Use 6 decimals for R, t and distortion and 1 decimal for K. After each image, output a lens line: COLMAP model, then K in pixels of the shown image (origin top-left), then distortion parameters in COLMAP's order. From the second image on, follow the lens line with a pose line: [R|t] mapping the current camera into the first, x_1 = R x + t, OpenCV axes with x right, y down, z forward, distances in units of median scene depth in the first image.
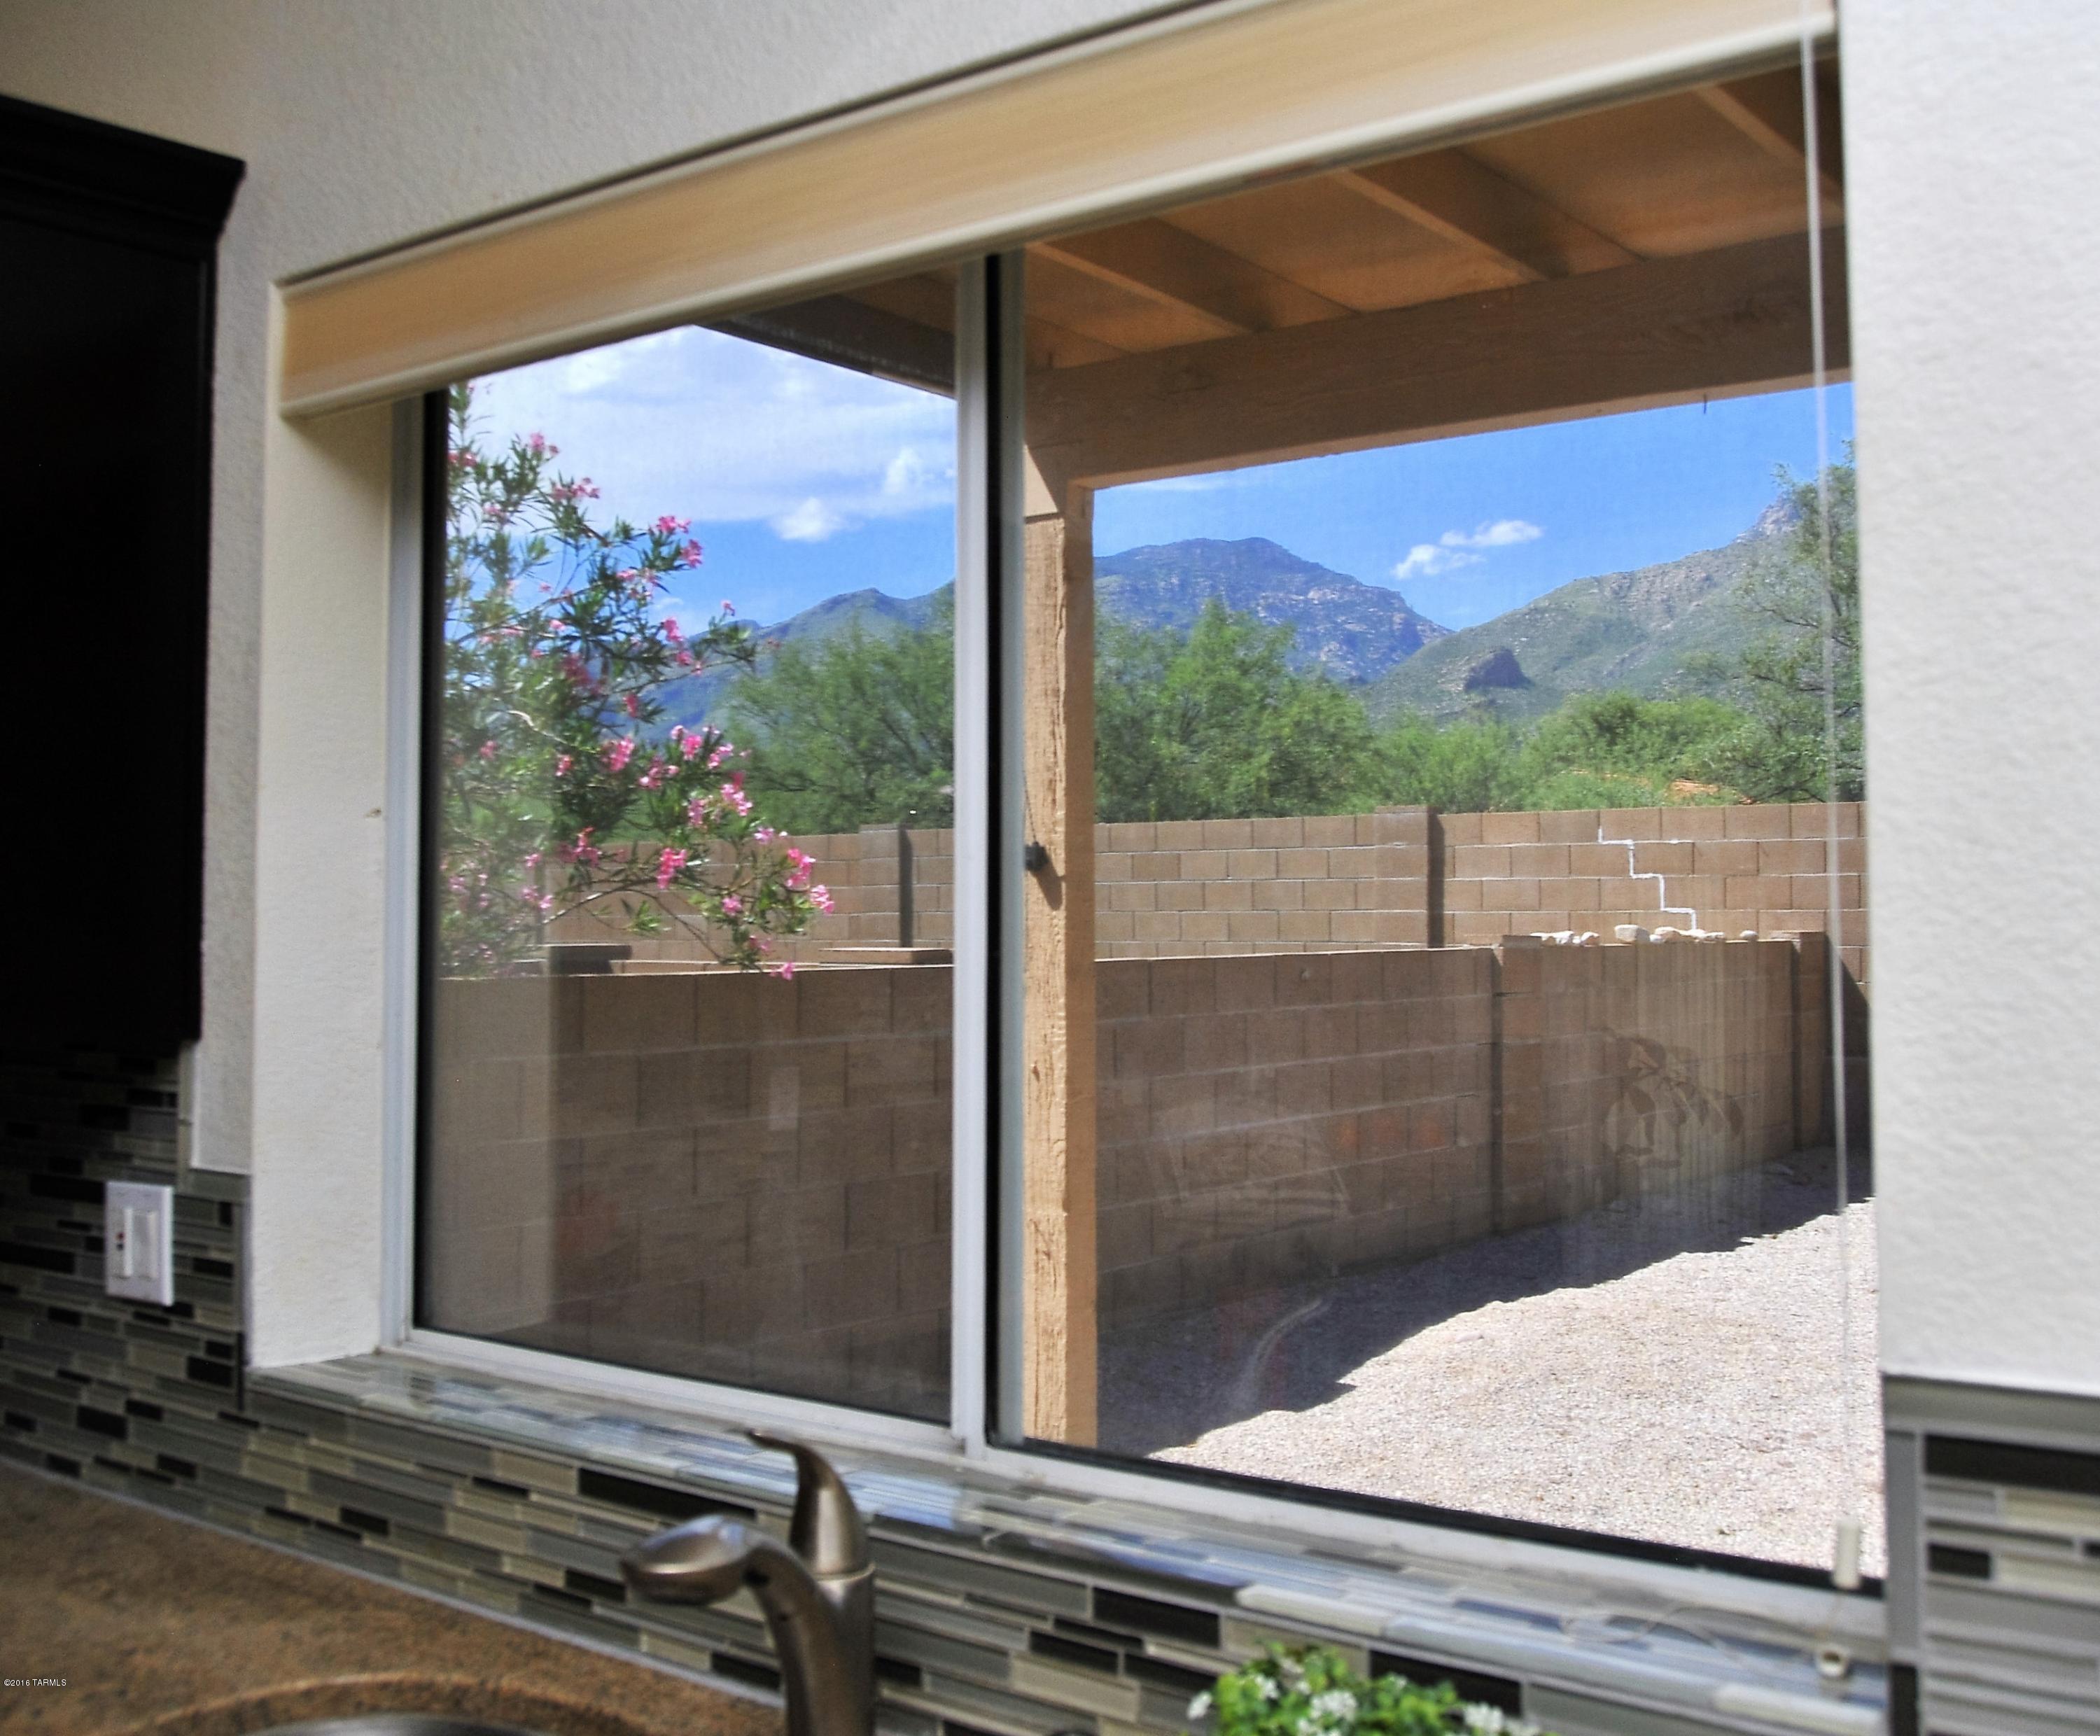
lens RADIAL K [[2288.2, 0, 1035.5], [0, 2288.2, 820.8], [0, 0, 1]] dist [-0.061789, 0.031956]
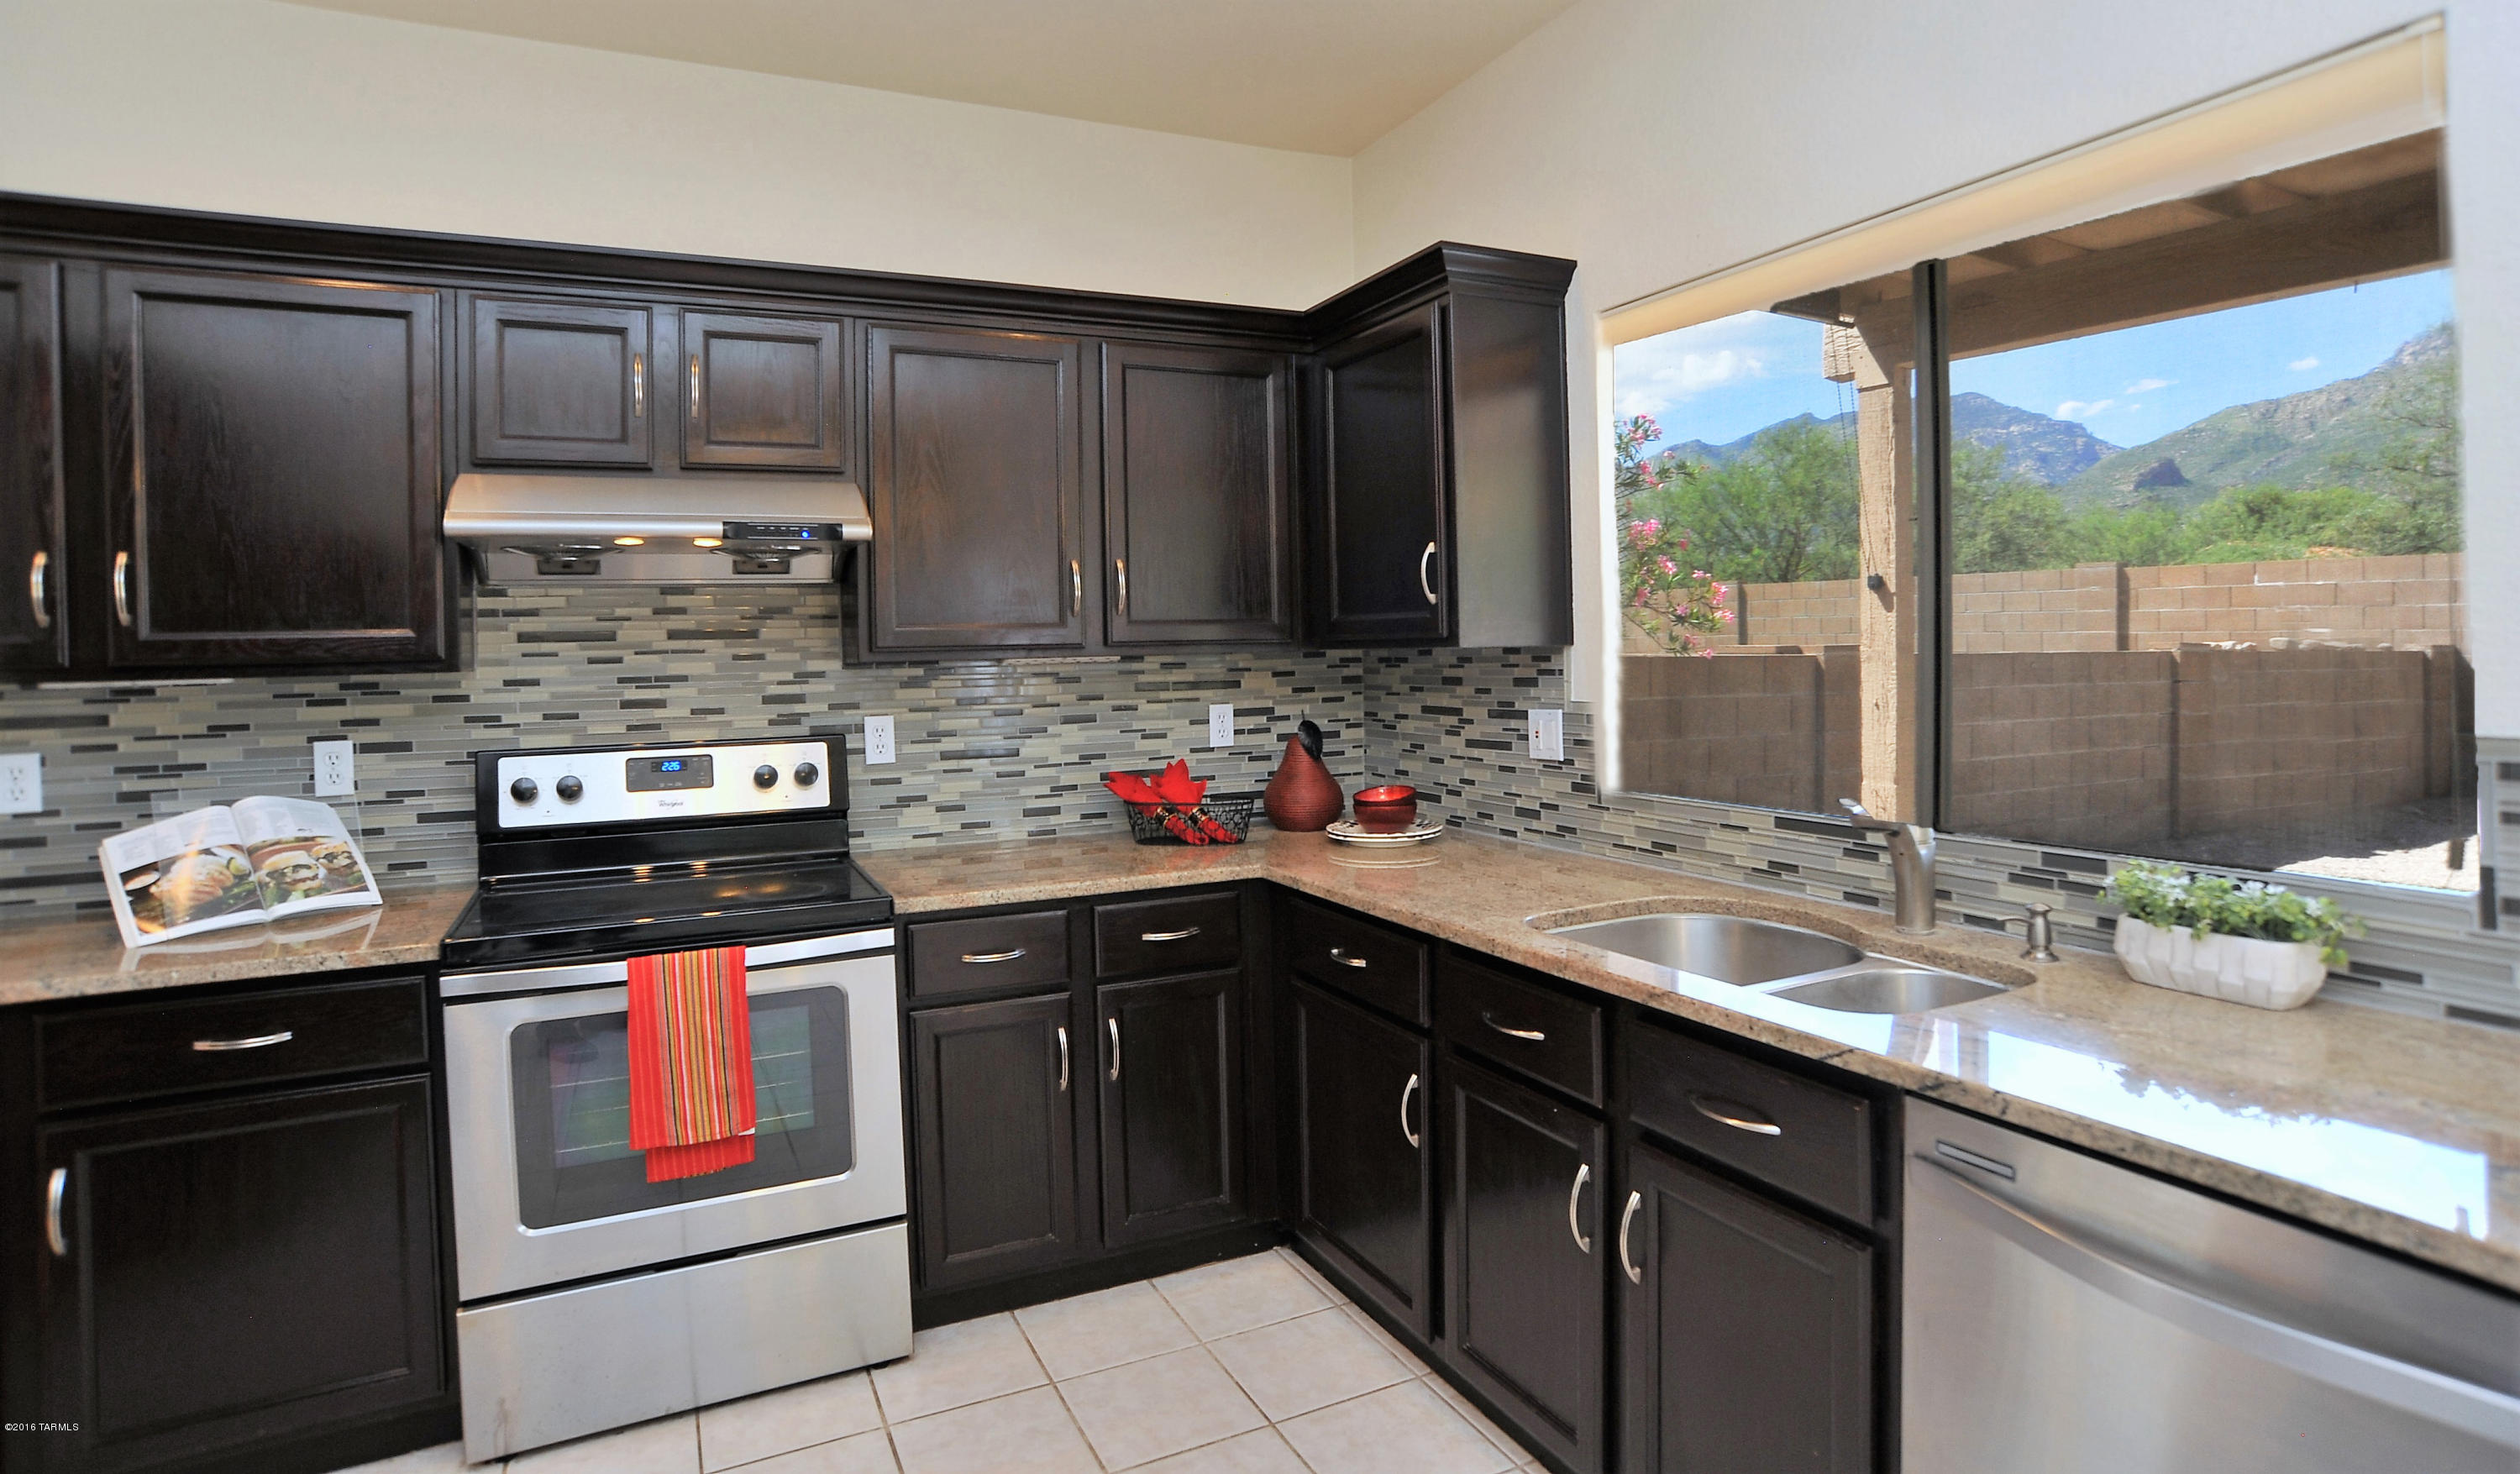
lens RADIAL K [[1277.8, 0, 1266.6], [0, 1277.8, 651.8], [0, 0, 1]] dist [-0.109239, 0.053338]
pose [[0.905176, -0.017023, -0.424696, -0.101660], [0.038683, 0.998350, 0.042431, 0.035893], [0.423273, -0.054836, 0.904341, -0.298104]]
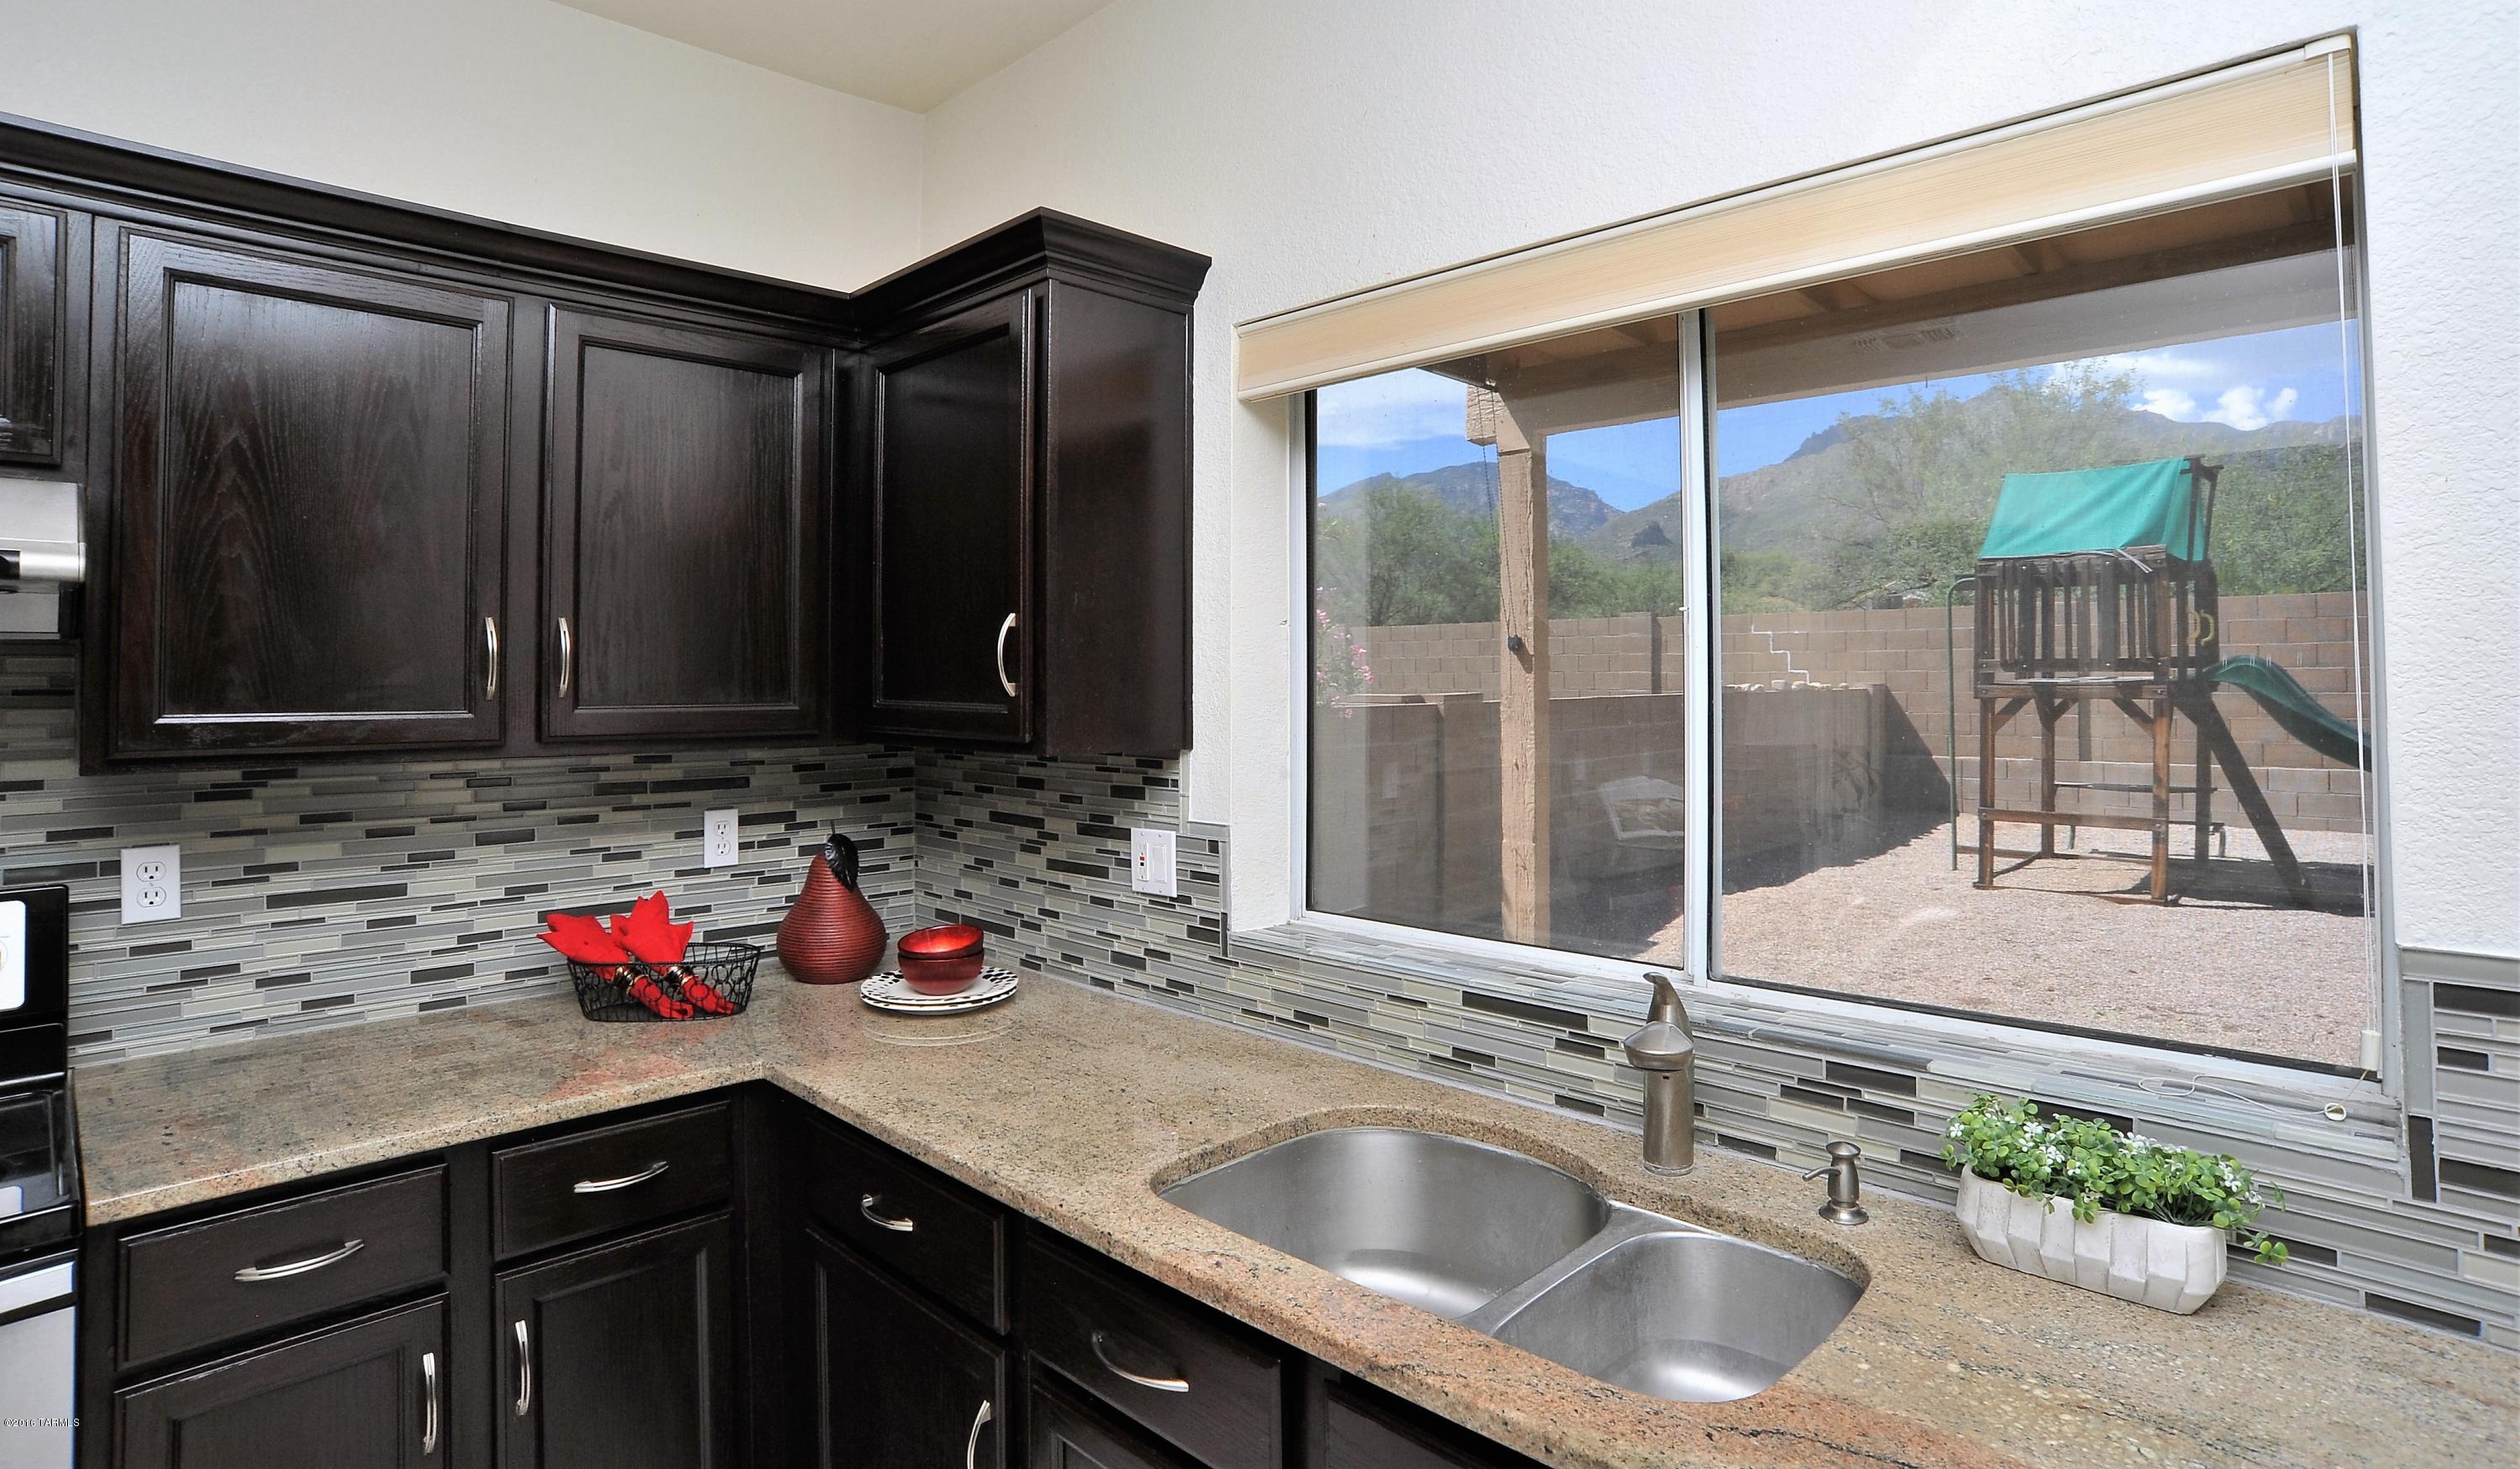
lens RADIAL K [[1277.9, 0, 1266.6], [0, 1277.9, 649.3], [0, 0, 1]] dist [-0.109239, 0.053338]
pose [[0.995368, -0.004129, -0.096048, -0.211404], [0.006187, 0.999757, 0.021139, -0.003770], [0.095938, -0.021635, 0.995152, 0.003956]]
